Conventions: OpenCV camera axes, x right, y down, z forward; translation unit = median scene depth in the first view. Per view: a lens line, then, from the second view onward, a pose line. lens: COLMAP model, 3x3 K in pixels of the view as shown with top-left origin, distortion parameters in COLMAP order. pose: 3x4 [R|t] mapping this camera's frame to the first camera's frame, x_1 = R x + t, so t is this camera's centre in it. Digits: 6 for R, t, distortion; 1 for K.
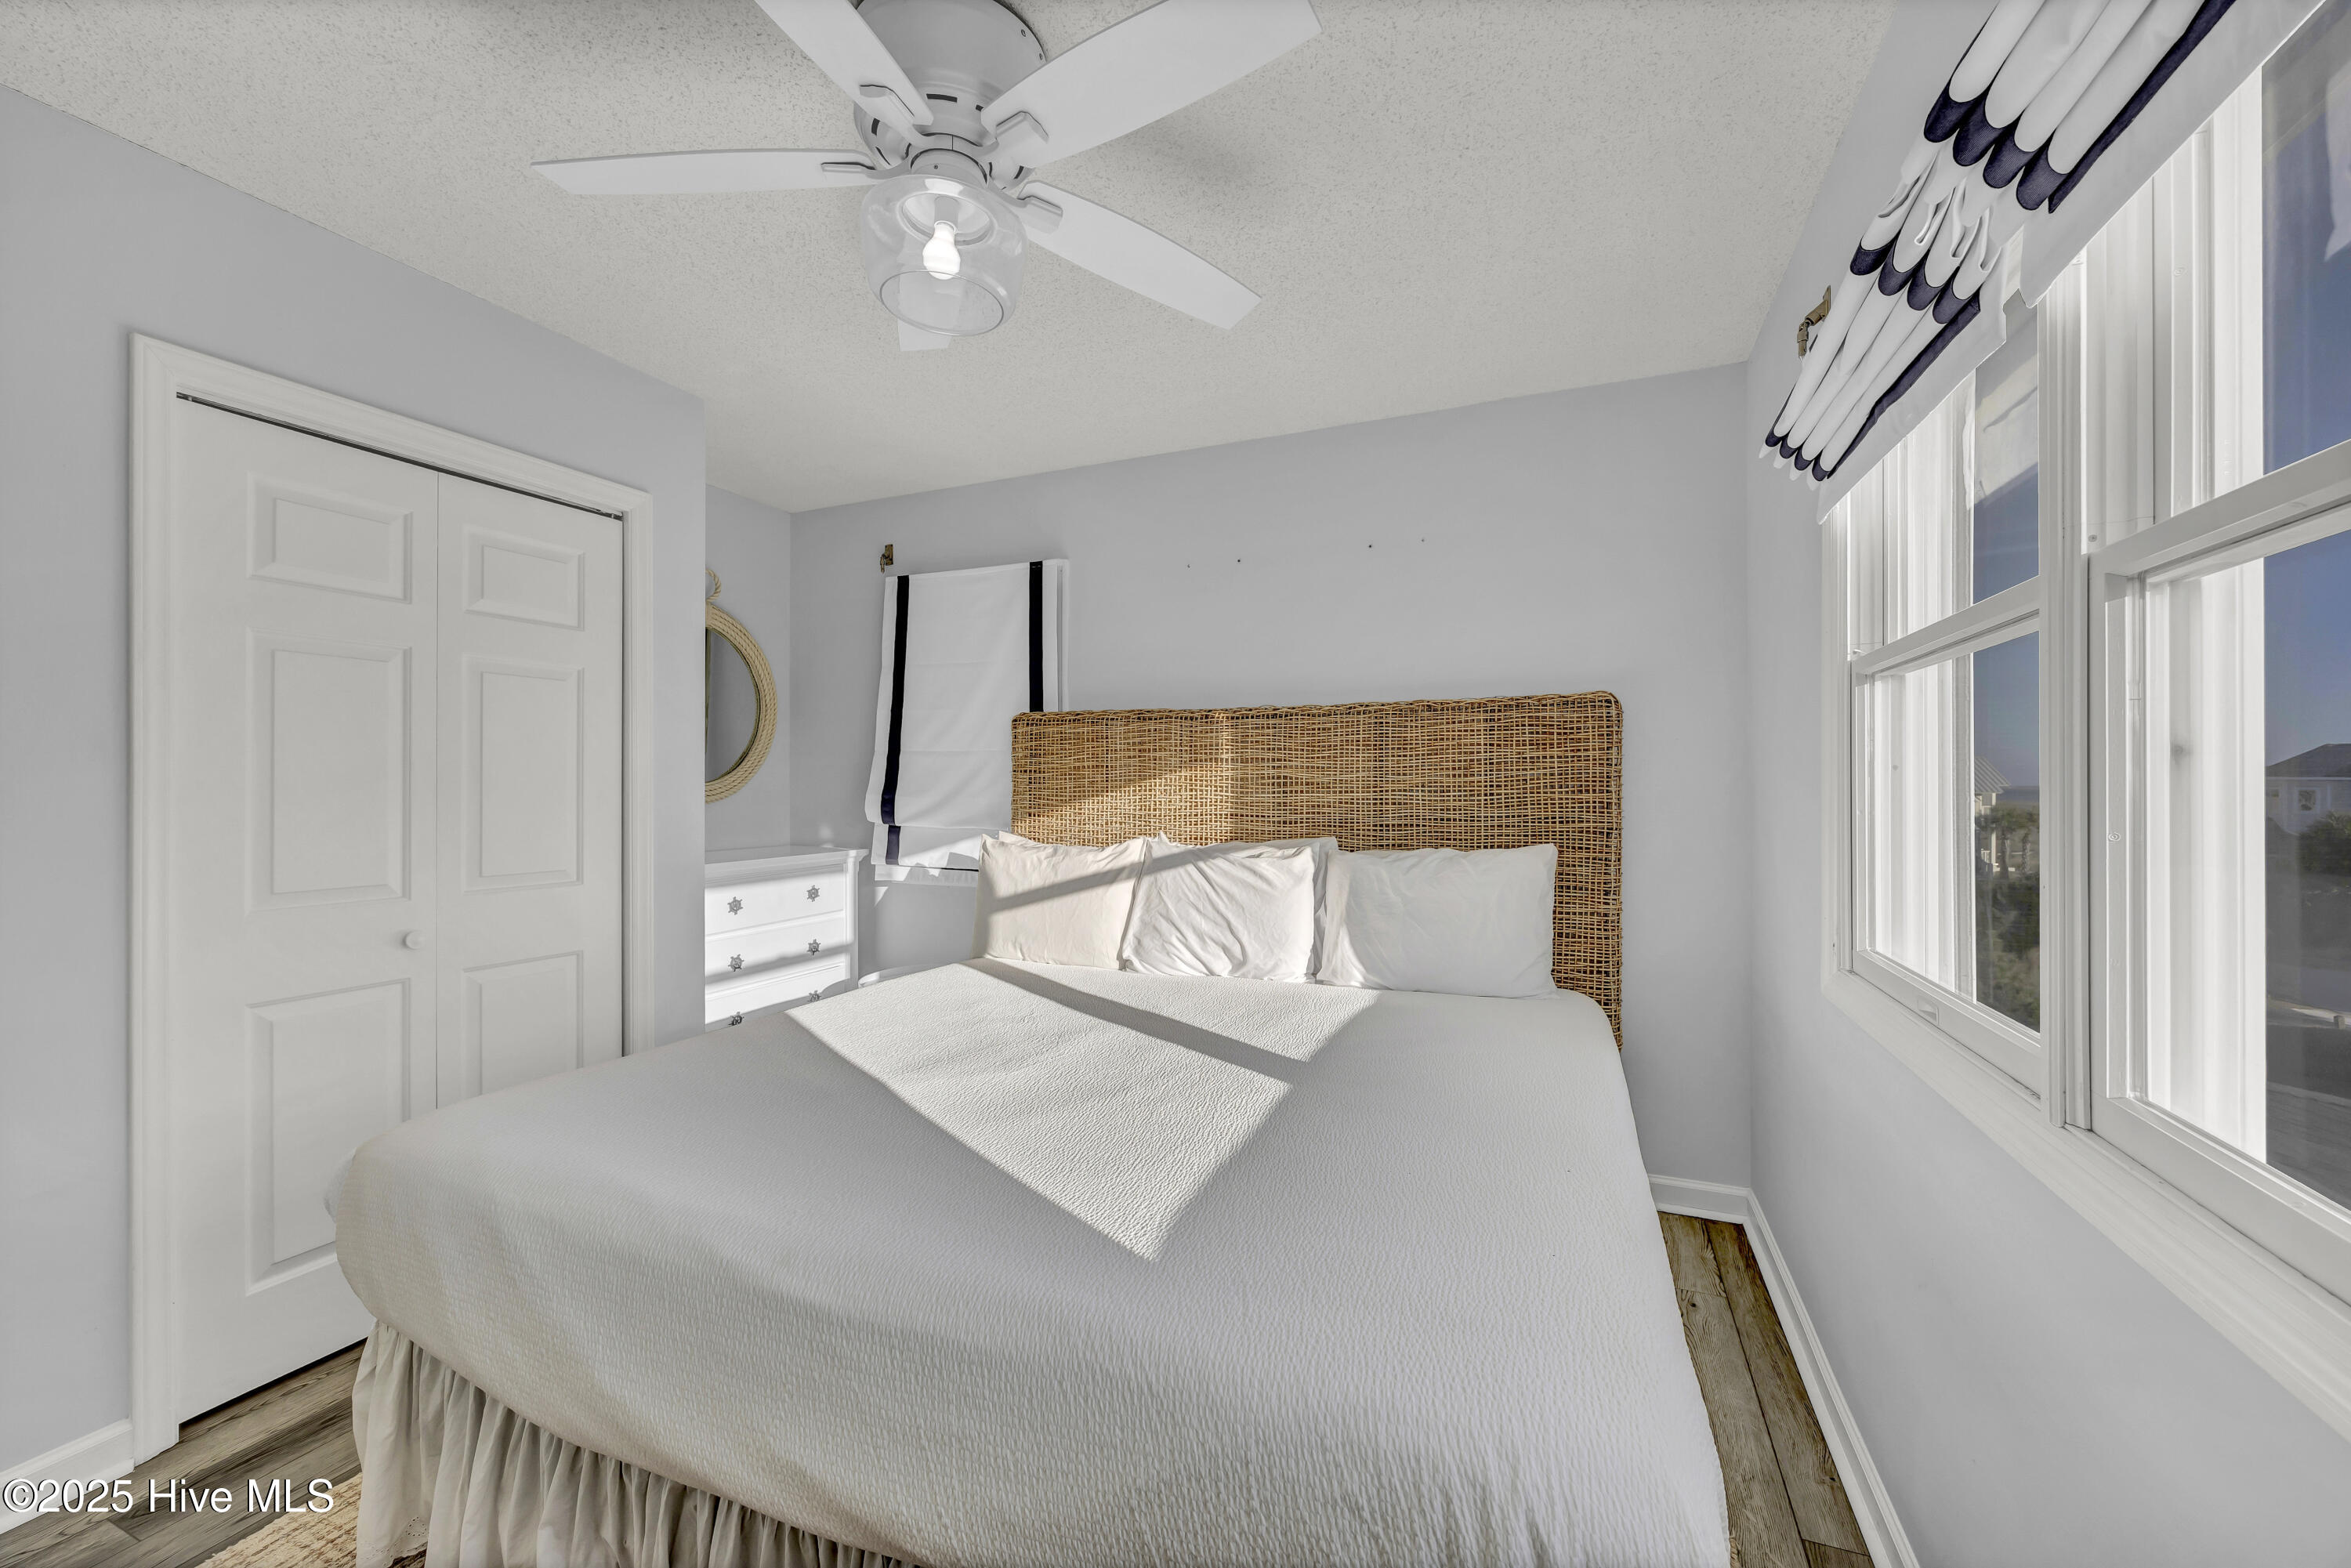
lens RADIAL K [[911.3, 0, 1188.7], [0, 911.3, 782.7], [0, 0, 1]] dist [0.000915, -0.000430]
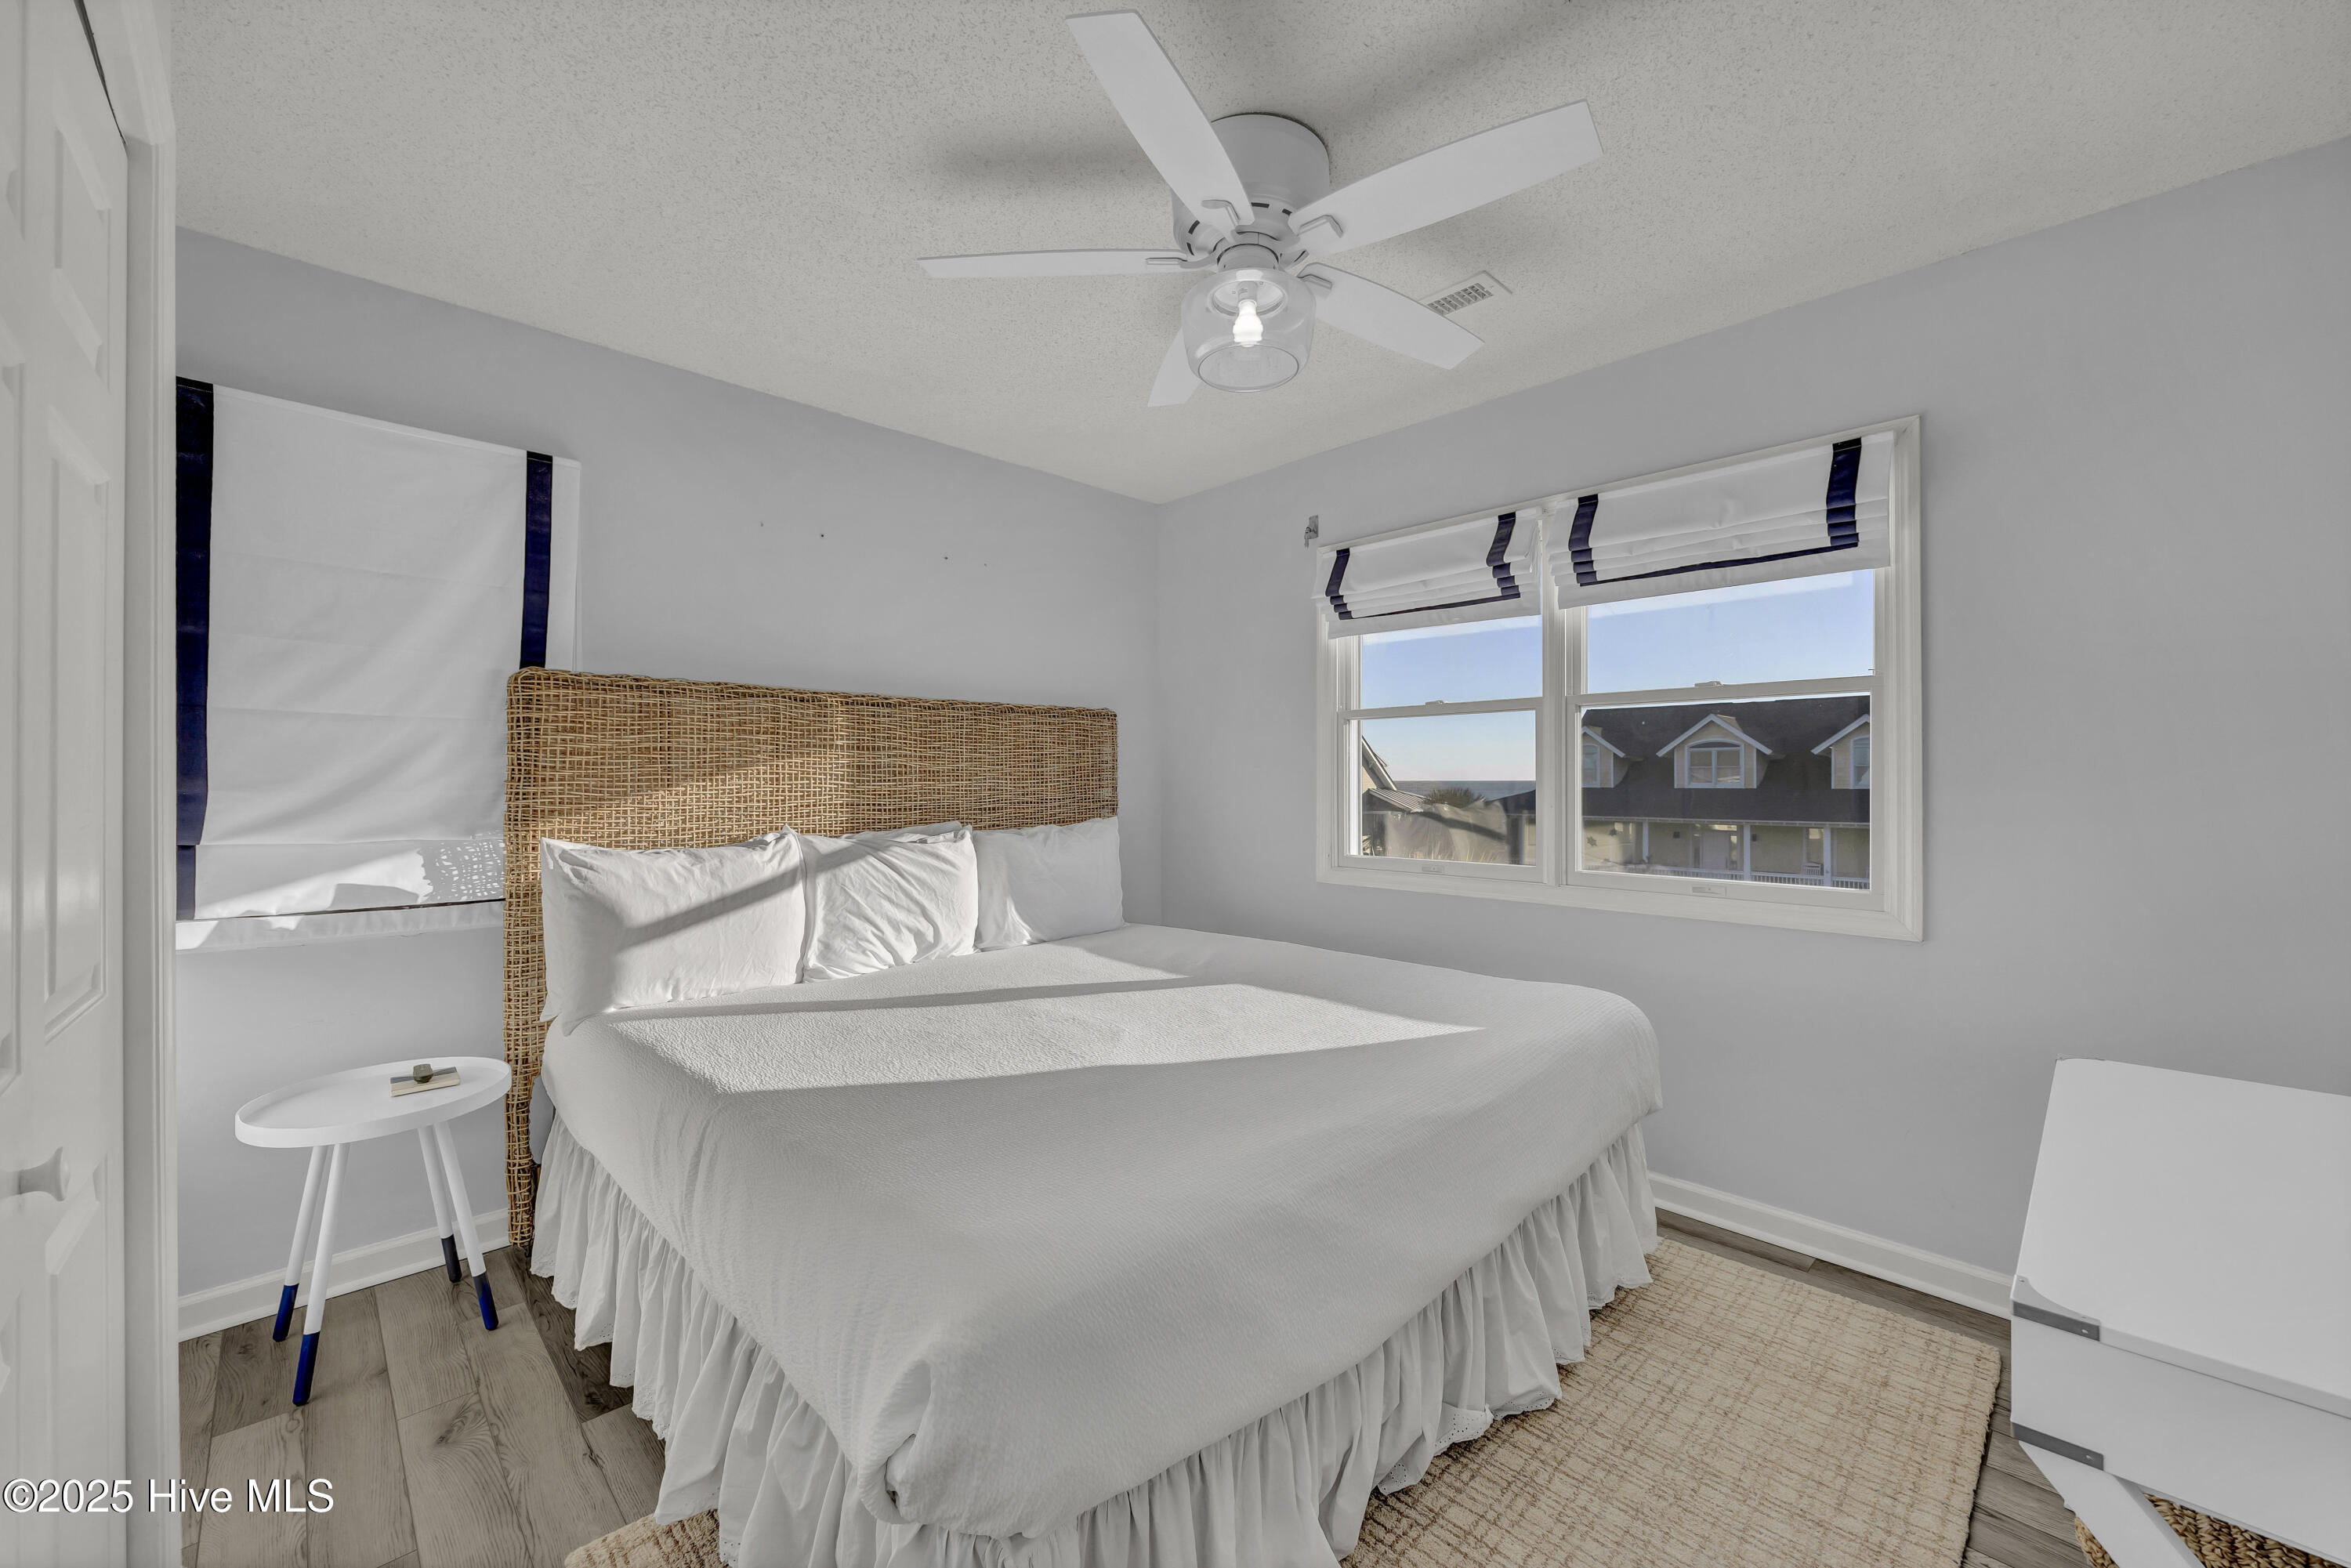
lens RADIAL K [[911.3, 0, 1177.5], [0, 911.3, 783.1], [0, 0, 1]] dist [0.000915, -0.000430]
pose [[0.383593, -0.007171, 0.923474, -0.733235], [-0.004873, 0.999940, 0.009789, 0.001898], [-0.923489, -0.008255, 0.383536, 0.322798]]
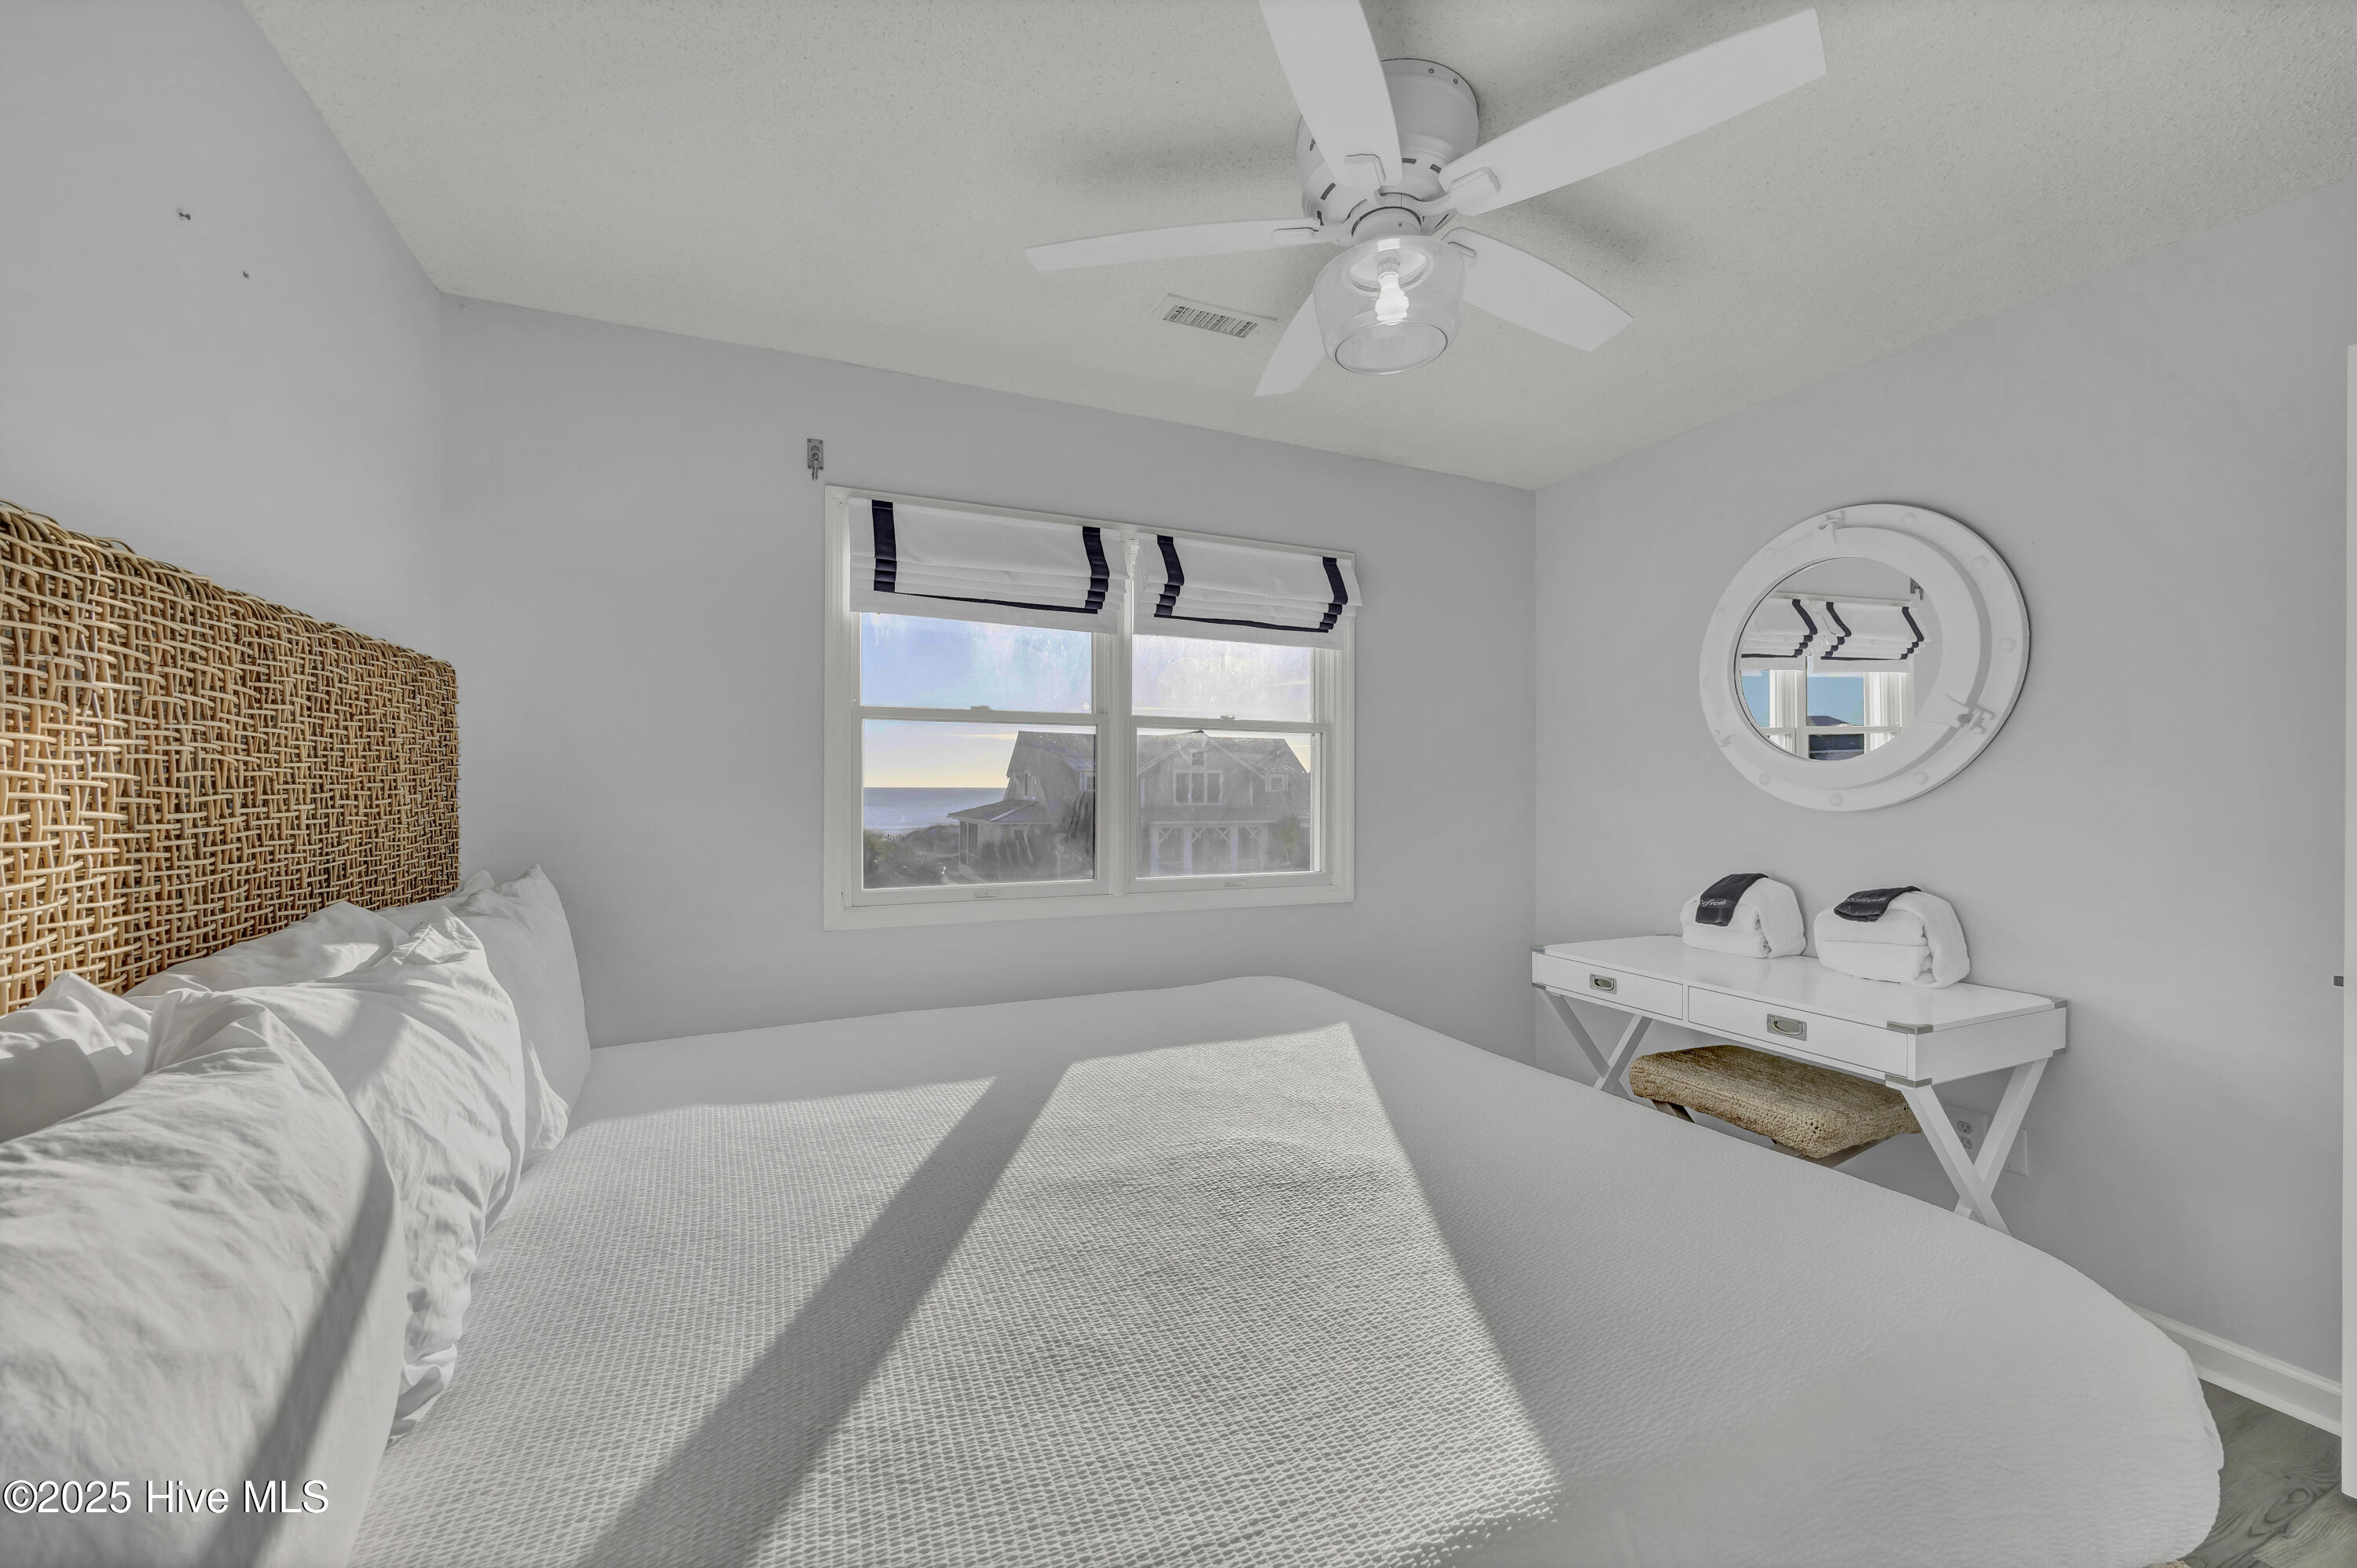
lens RADIAL K [[913.6, 0, 1187.9], [0, 913.6, 793.1], [0, 0, 1]] dist [0.000915, -0.000430]
pose [[-0.732129, -0.010192, 0.681089, -0.436739], [-0.010964, 0.999935, 0.003177, 0.000622], [-0.681077, -0.005142, -0.732194, 1.018545]]
